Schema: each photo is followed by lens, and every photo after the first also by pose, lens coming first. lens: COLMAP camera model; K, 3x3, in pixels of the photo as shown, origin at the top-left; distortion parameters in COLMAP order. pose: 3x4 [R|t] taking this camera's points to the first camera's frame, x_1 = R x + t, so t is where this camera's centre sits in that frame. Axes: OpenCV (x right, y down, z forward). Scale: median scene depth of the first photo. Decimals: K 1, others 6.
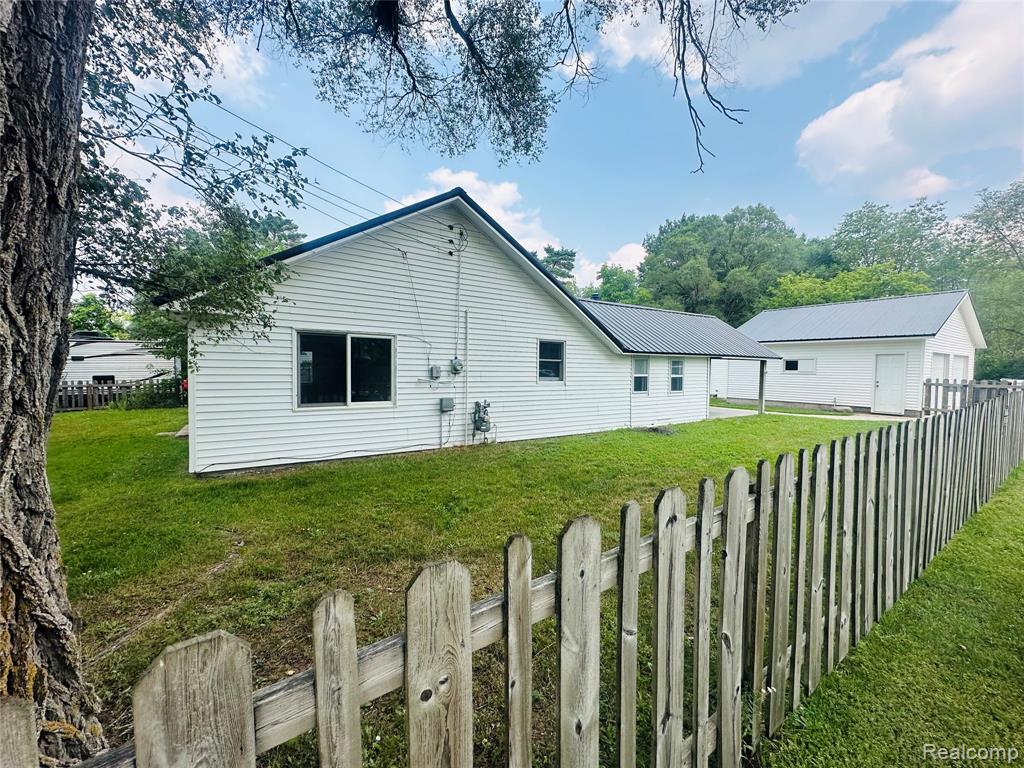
lens RADIAL K [[409.4, 0, 512.0], [0, 409.4, 384.0], [0, 0, 1]] dist [-0.003144, 0.000439]
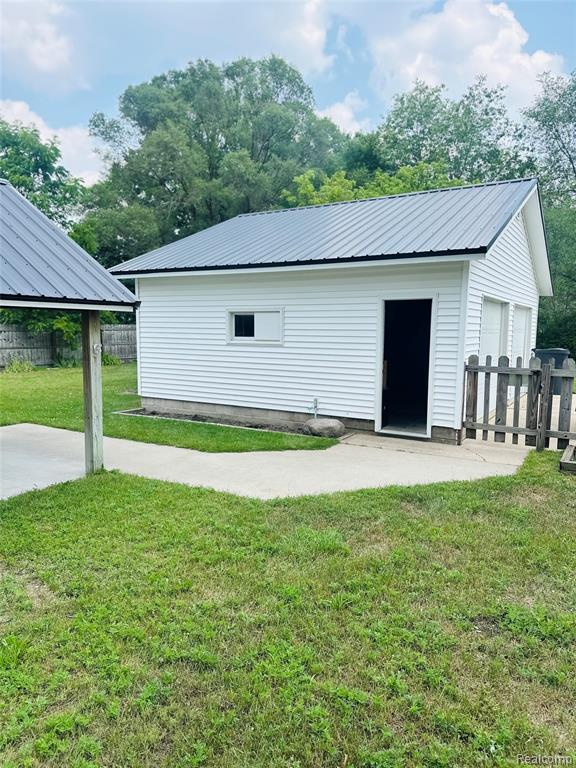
lens RADIAL K [[538.7, 0, 288.0], [0, 538.7, 384.0], [0, 0, 1]] dist [0.118885, -0.164231]
pose [[0.903406, -0.050516, 0.425801, 0.513810], [0.022171, 0.997211, 0.071269, -0.025257], [-0.428214, -0.054945, 0.902006, 0.484067]]
